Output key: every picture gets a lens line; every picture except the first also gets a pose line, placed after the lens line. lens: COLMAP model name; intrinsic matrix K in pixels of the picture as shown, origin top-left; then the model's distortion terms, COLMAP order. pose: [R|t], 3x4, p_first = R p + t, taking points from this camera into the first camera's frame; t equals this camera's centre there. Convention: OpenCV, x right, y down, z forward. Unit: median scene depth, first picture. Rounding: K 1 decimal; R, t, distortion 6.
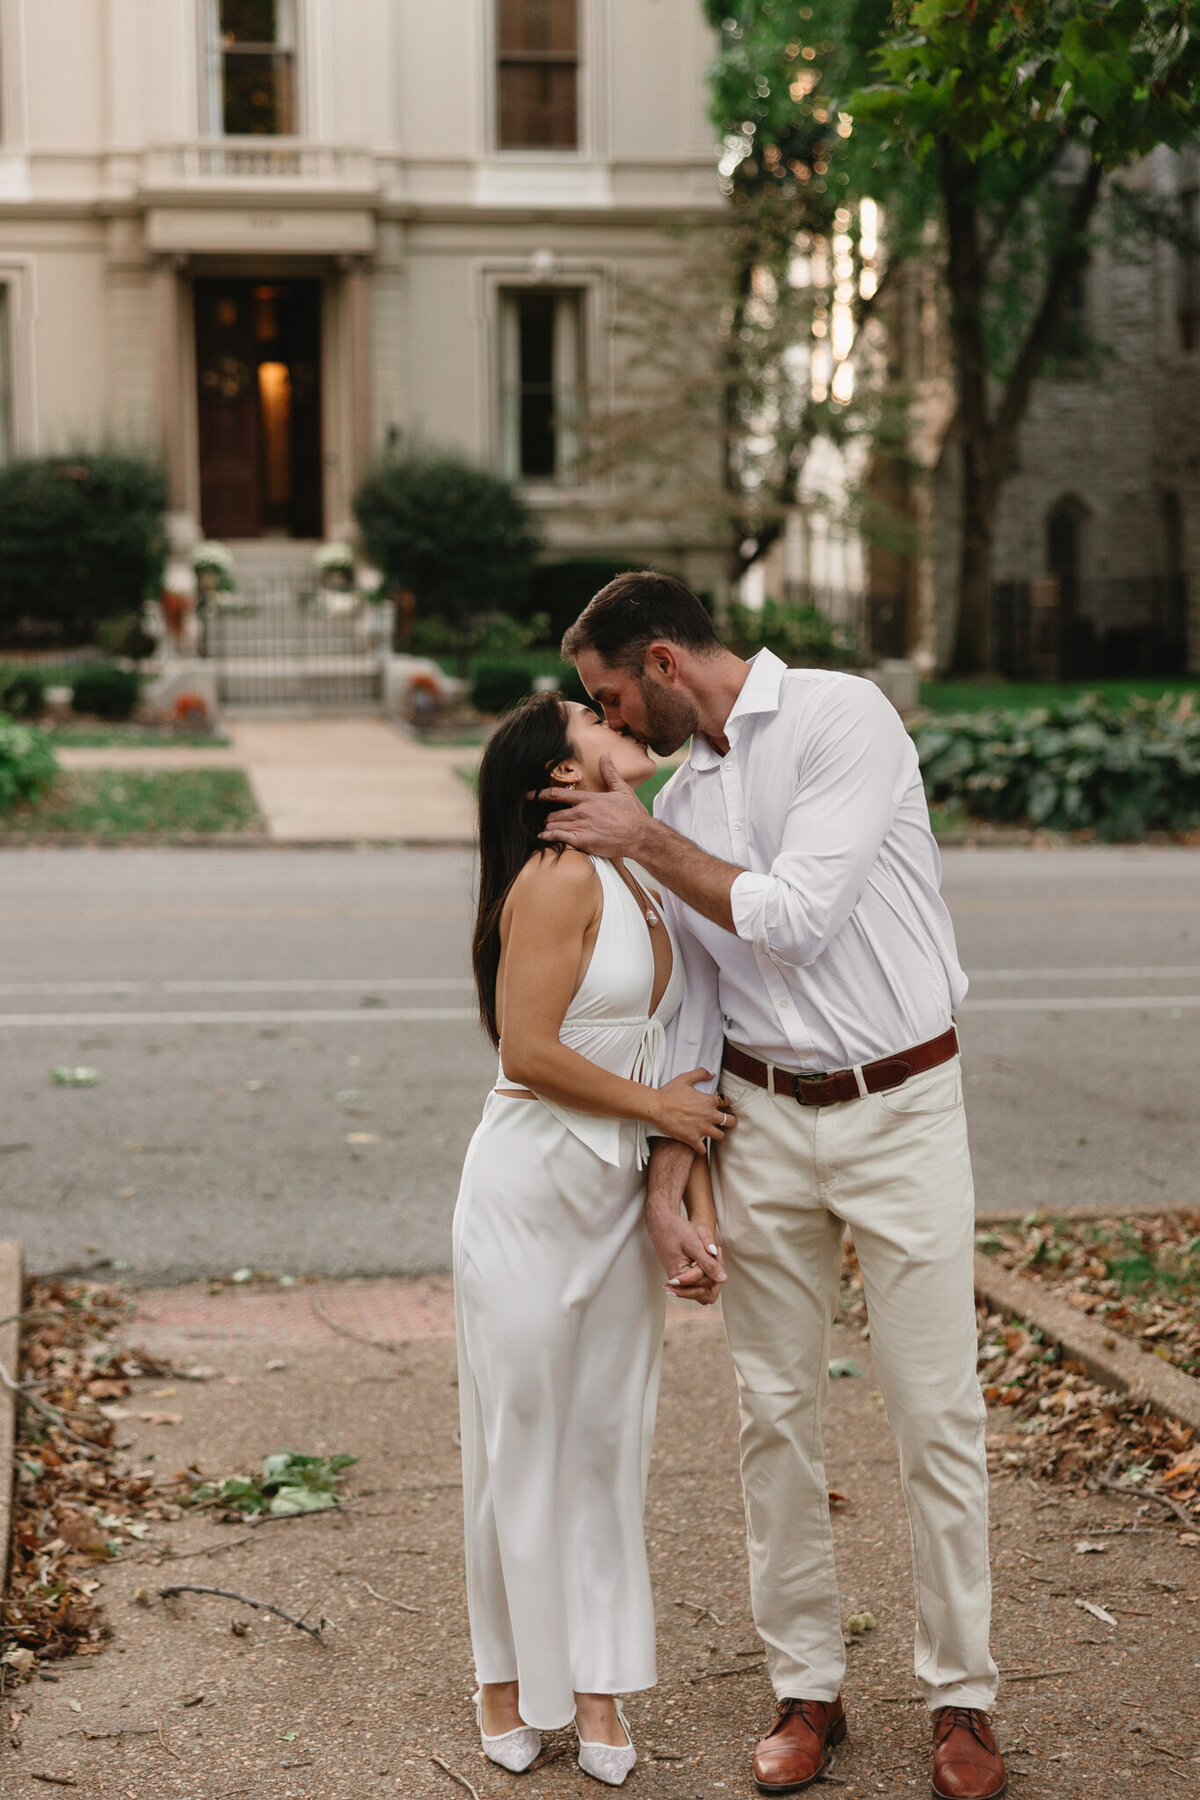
lens RADIAL K [[2633.2, 0, 659.4], [0, 2633.2, 892.9], [0, 0, 1]] dist [0.010240, 0.025707]
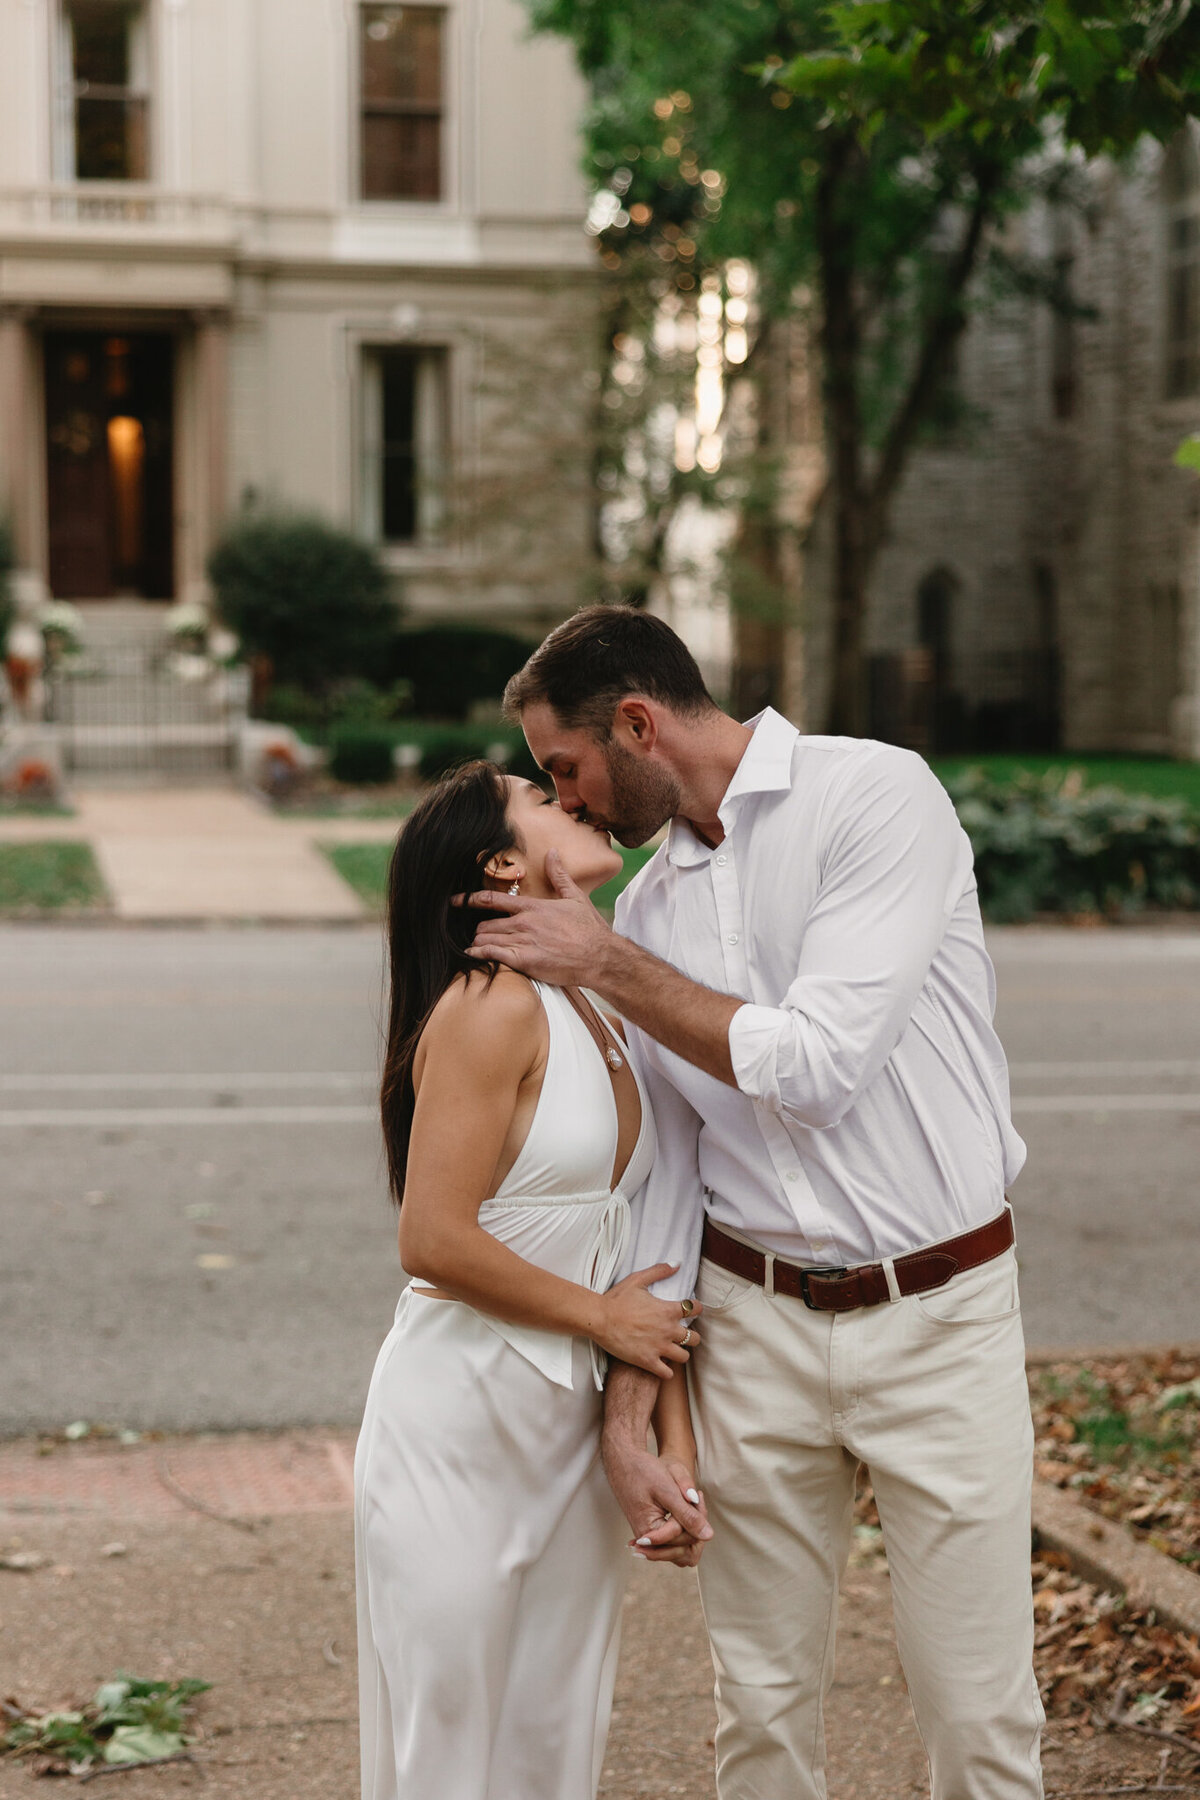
lens RADIAL K [[2707.7, 0, 597.2], [0, 2707.7, 925.2], [0, 0, 1]] dist [0.020115, 0.027155]
pose [[0.999569, 0.006772, 0.028582, -0.015894], [-0.006292, 0.999838, -0.016869, -0.008600], [-0.028691, 0.016682, 0.999449, 0.115149]]
